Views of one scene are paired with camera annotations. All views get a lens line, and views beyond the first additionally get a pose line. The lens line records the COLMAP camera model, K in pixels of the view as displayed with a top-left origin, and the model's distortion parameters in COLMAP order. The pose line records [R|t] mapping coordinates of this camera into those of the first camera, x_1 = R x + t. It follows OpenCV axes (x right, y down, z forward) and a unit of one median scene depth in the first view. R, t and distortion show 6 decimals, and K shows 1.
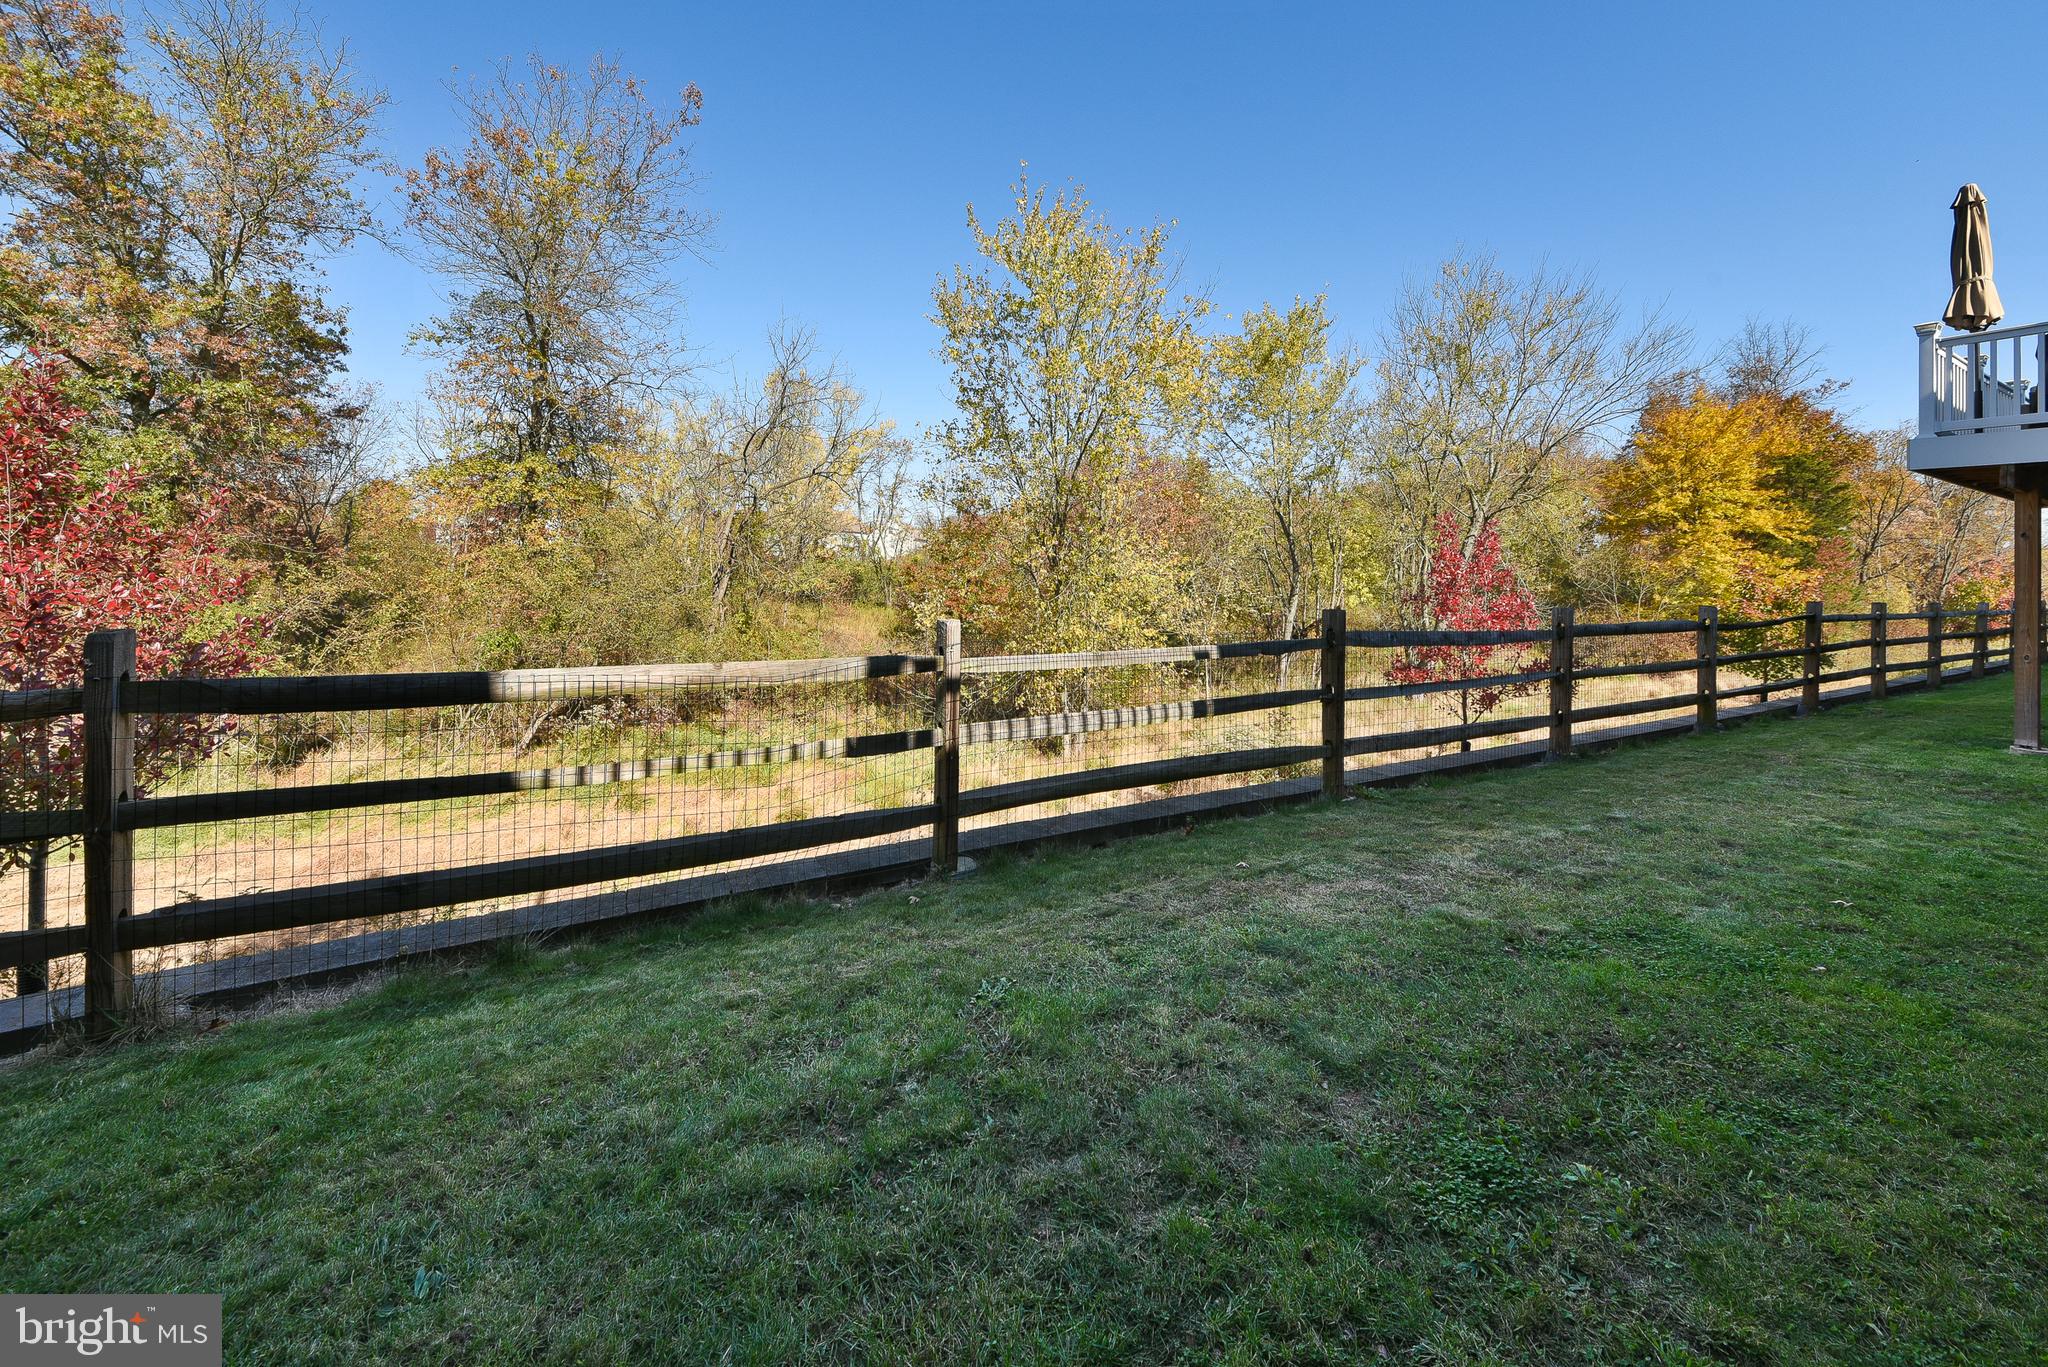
lens RADIAL K [[817.8, 0, 1036.1], [0, 817.8, 558.8], [0, 0, 1]] dist [0.007170, -0.000111]
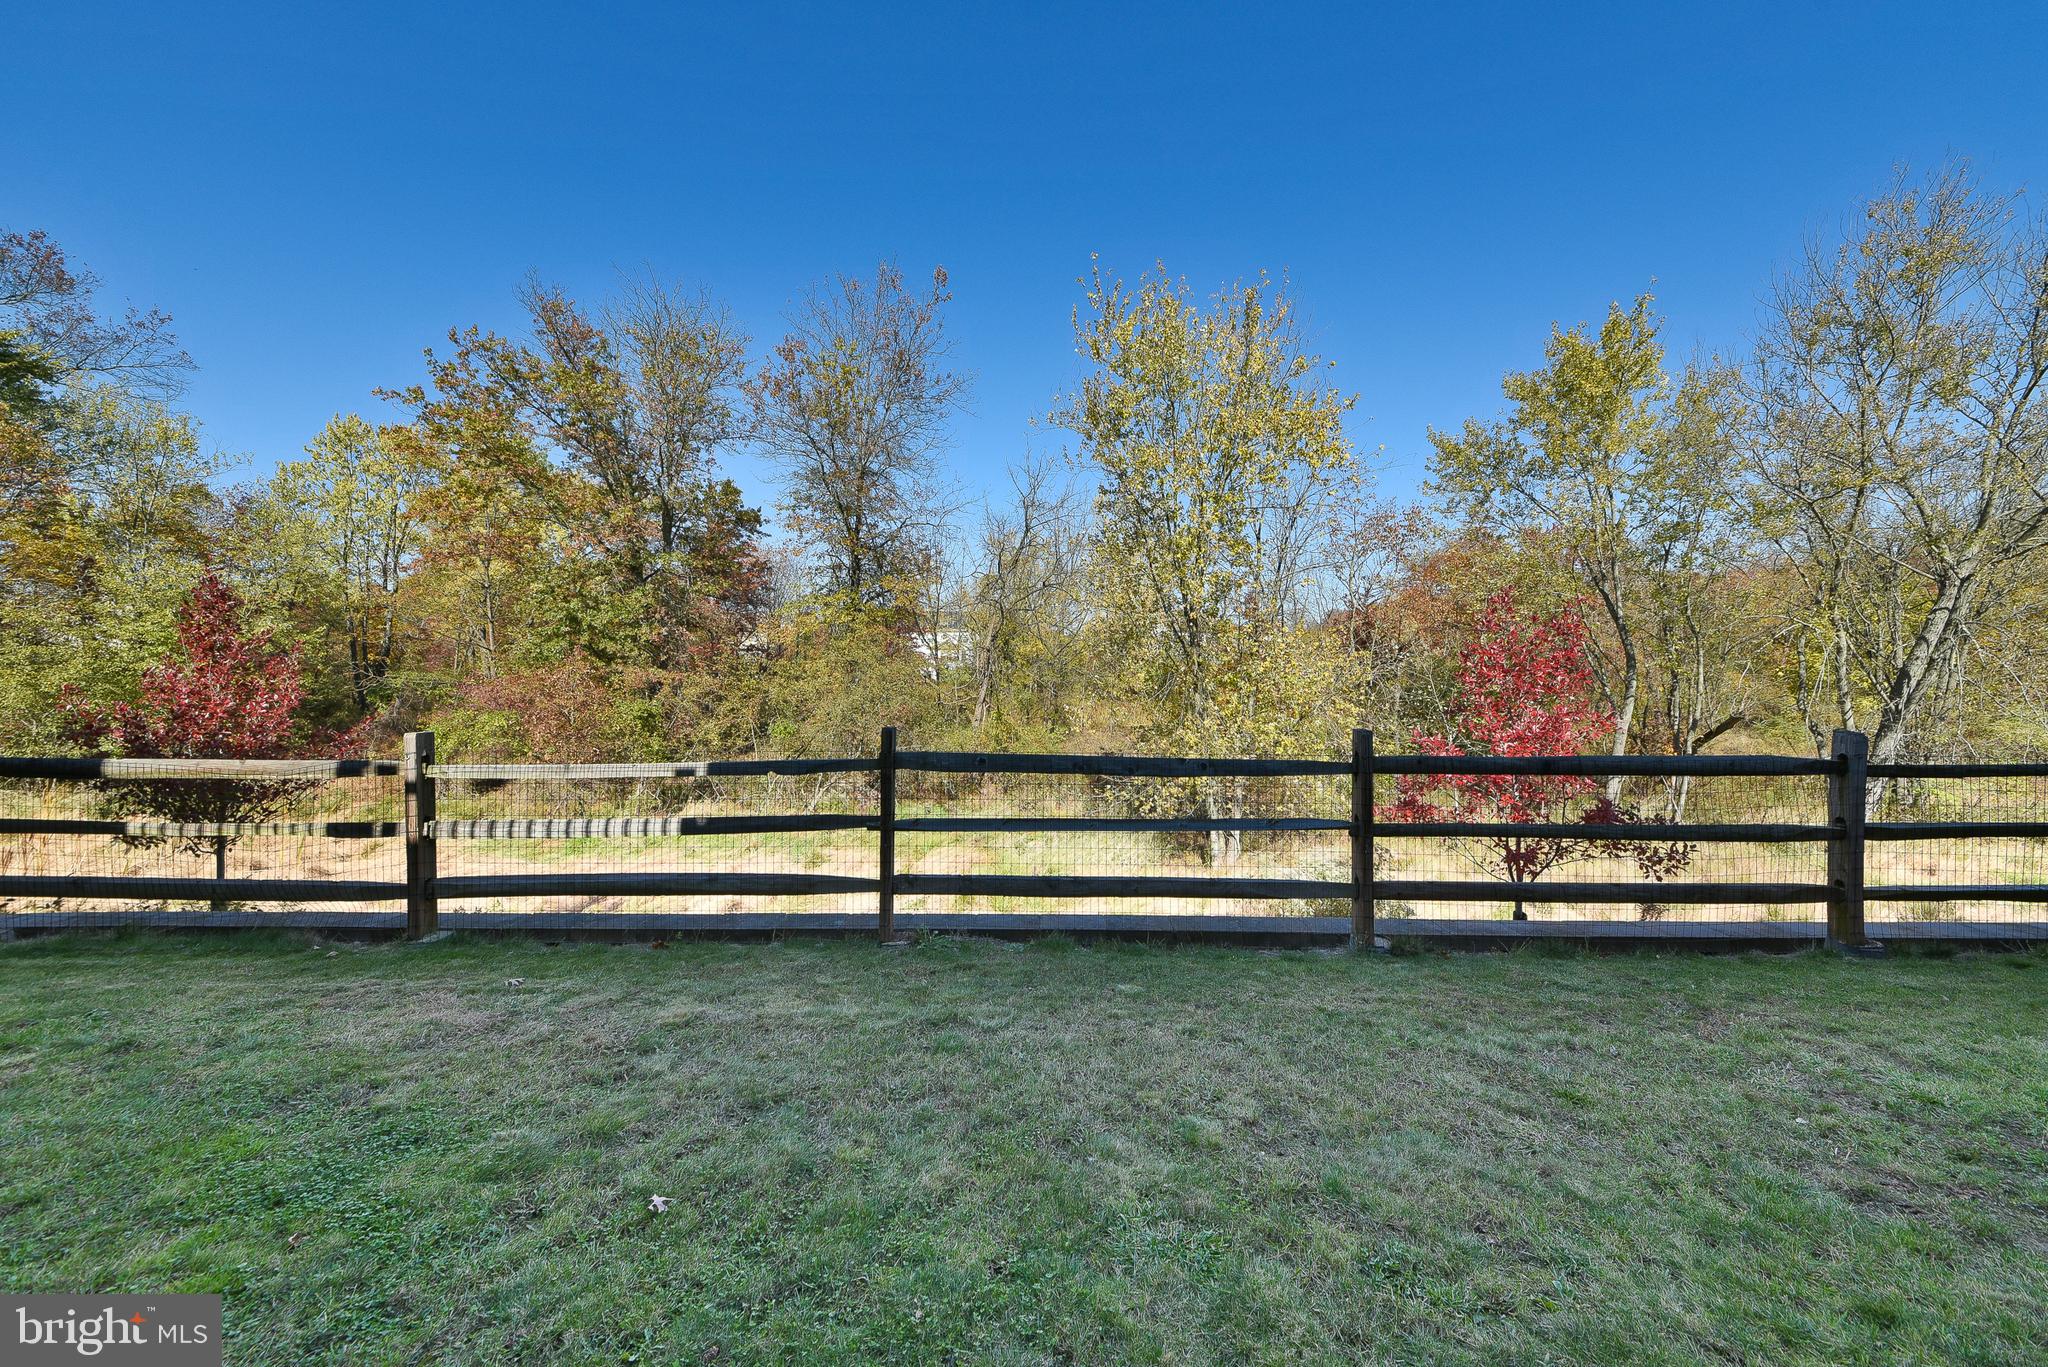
lens RADIAL K [[734.2, 0, 1020.6], [0, 734.2, 668.3], [0, 0, 1]] dist [0.018403, -0.004082]
pose [[0.866375, -0.003397, -0.499382, 0.574661], [0.014540, 0.999725, 0.018425, -0.009791], [0.499182, -0.023224, 0.866186, 0.253831]]
